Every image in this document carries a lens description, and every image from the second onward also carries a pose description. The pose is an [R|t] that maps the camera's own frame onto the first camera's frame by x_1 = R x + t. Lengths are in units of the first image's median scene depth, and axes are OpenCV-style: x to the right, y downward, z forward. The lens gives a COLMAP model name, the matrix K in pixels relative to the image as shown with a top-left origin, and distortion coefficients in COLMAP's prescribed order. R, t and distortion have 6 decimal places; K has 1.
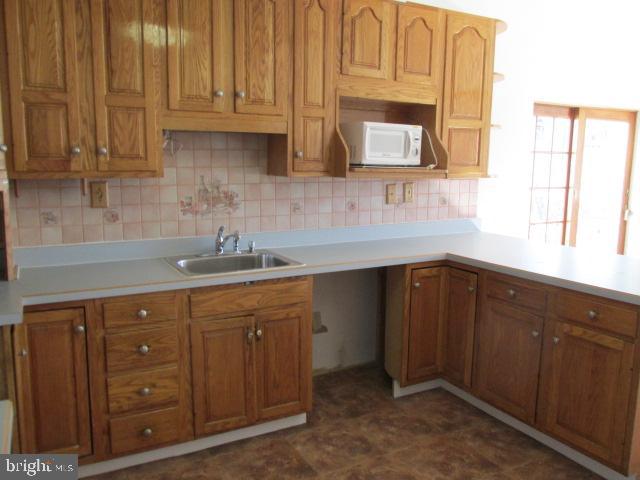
lens RADIAL K [[535.9, 0, 319.9], [0, 535.9, 236.6], [0, 0, 1]] dist [-0.011226, 0.009710]
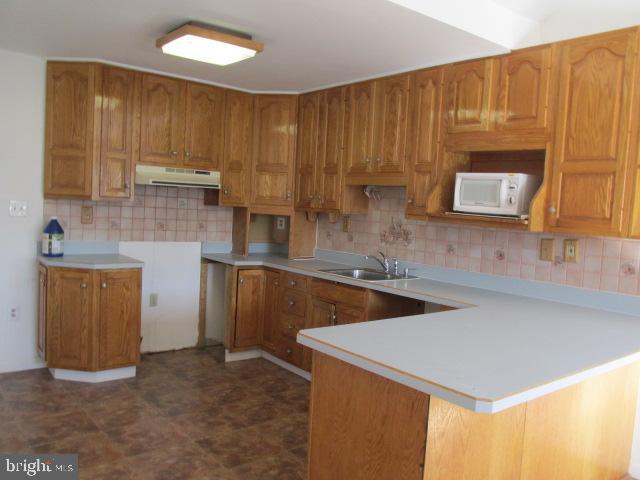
lens RADIAL K [[535.9, 0, 320.8], [0, 535.9, 242.4], [0, 0, 1]] dist [-0.011226, 0.009710]
pose [[0.181330, 0.071075, -0.980851, 1.099212], [-0.191136, 0.980913, 0.035744, -0.059060], [0.964669, 0.180994, 0.191453, 0.535199]]
